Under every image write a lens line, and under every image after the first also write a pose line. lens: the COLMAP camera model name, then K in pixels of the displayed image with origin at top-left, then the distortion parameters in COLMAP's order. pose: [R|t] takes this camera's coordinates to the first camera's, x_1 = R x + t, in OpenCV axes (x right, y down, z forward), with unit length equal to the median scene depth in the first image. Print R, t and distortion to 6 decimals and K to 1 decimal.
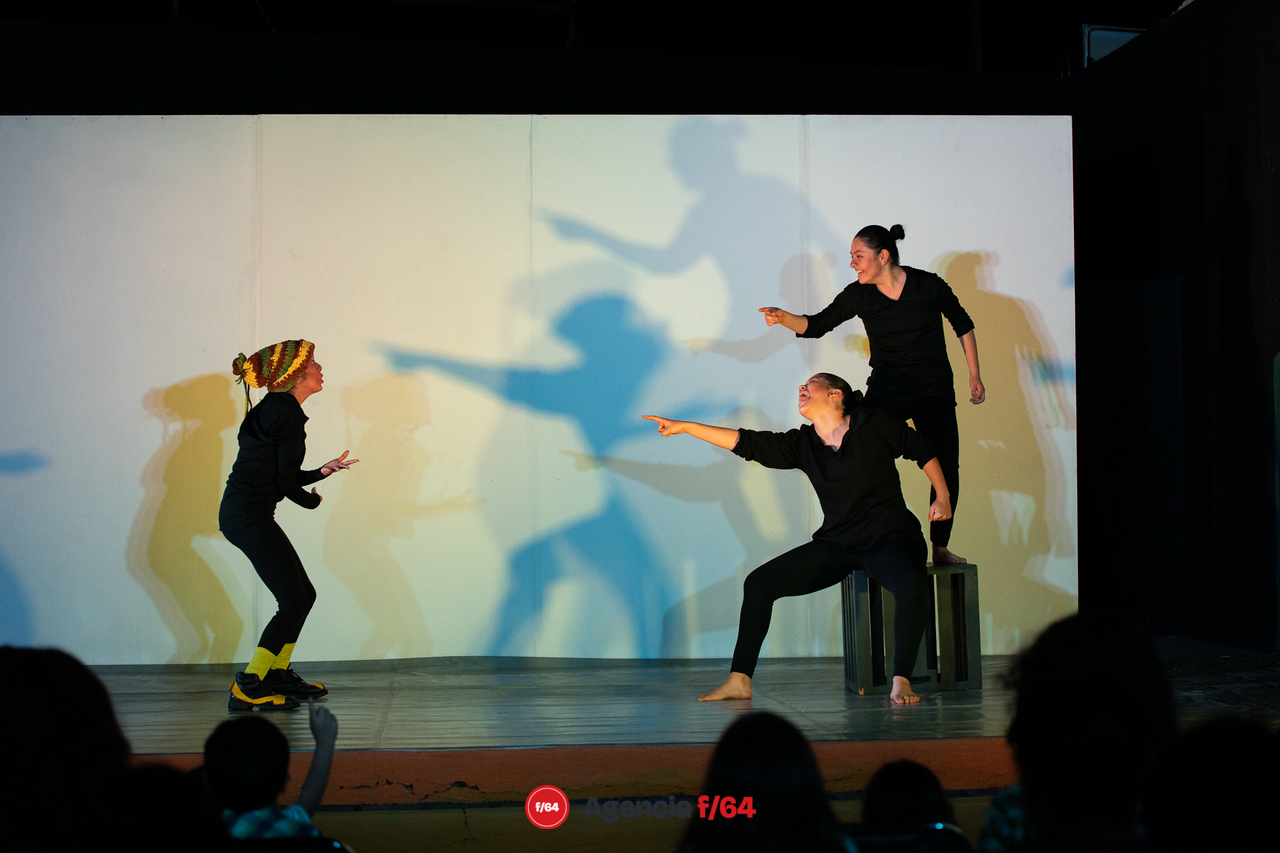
lens RADIAL K [[2799.1, 0, 640.0], [0, 2799.1, 426.5], [0, 0, 1]] dist [-0.153674, -0.221011]
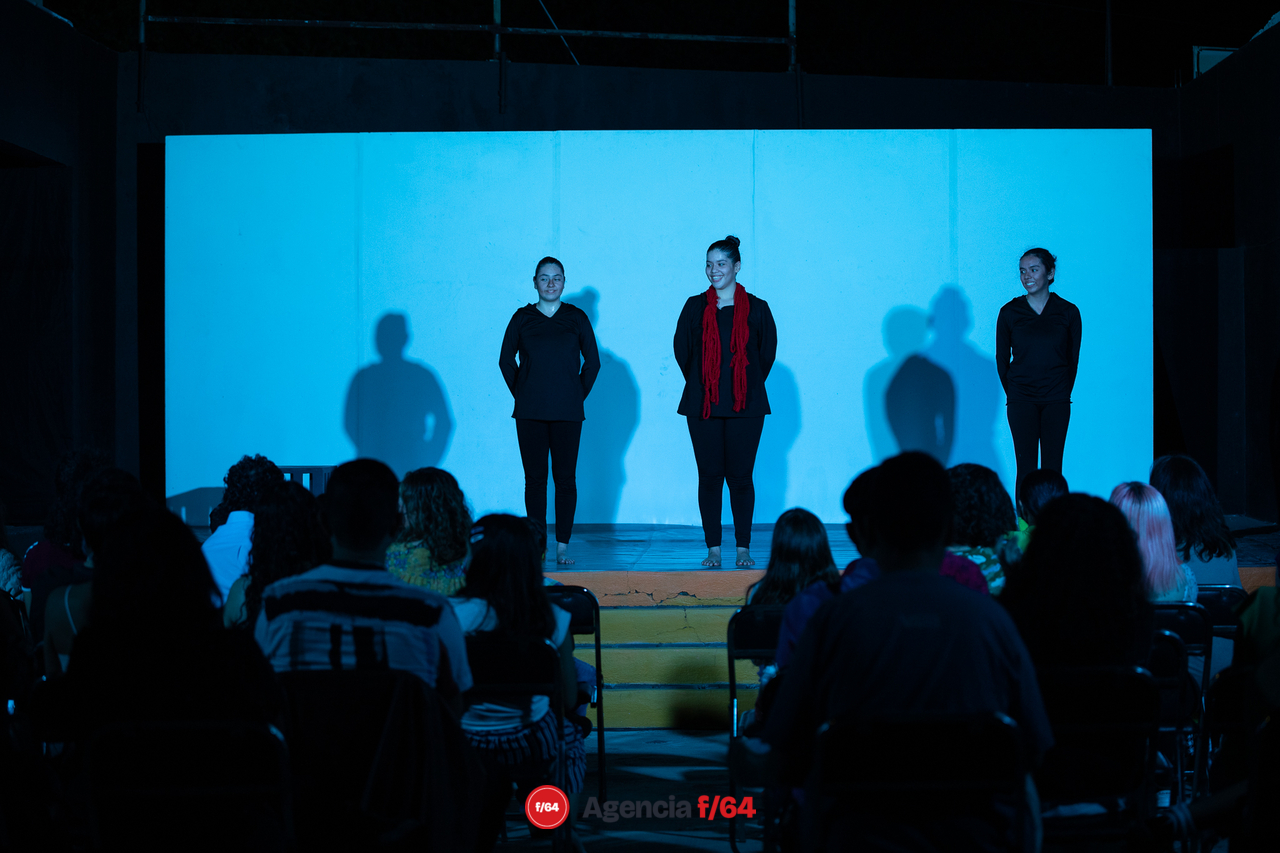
lens RADIAL K [[2639.0, 0, 638.7], [0, 2639.0, 456.3], [0, 0, 1]] dist [-0.148337, -0.201139]
pose [[0.993756, 0.007567, -0.111316, 0.054769], [-0.003170, 0.999210, 0.039626, -0.002184], [0.111528, -0.039026, 0.992995, -0.329561]]
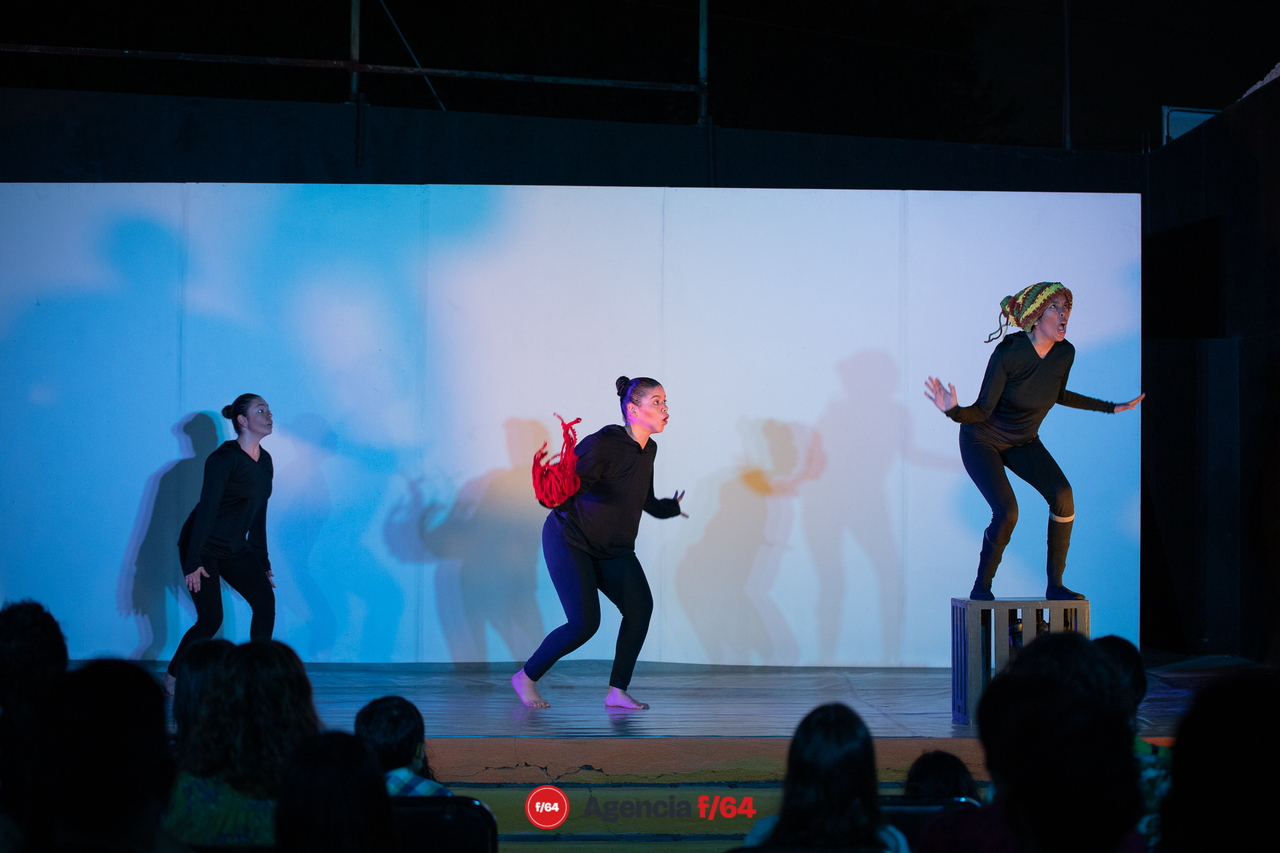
lens RADIAL K [[2639.0, 0, 638.7], [0, 2639.0, 456.3], [0, 0, 1]] dist [-0.148337, -0.201139]
pose [[0.998391, 0.016208, -0.054334, 0.011904], [-0.016105, 0.999868, 0.002342, -0.004487], [0.054364, -0.001463, 0.998520, -0.082744]]
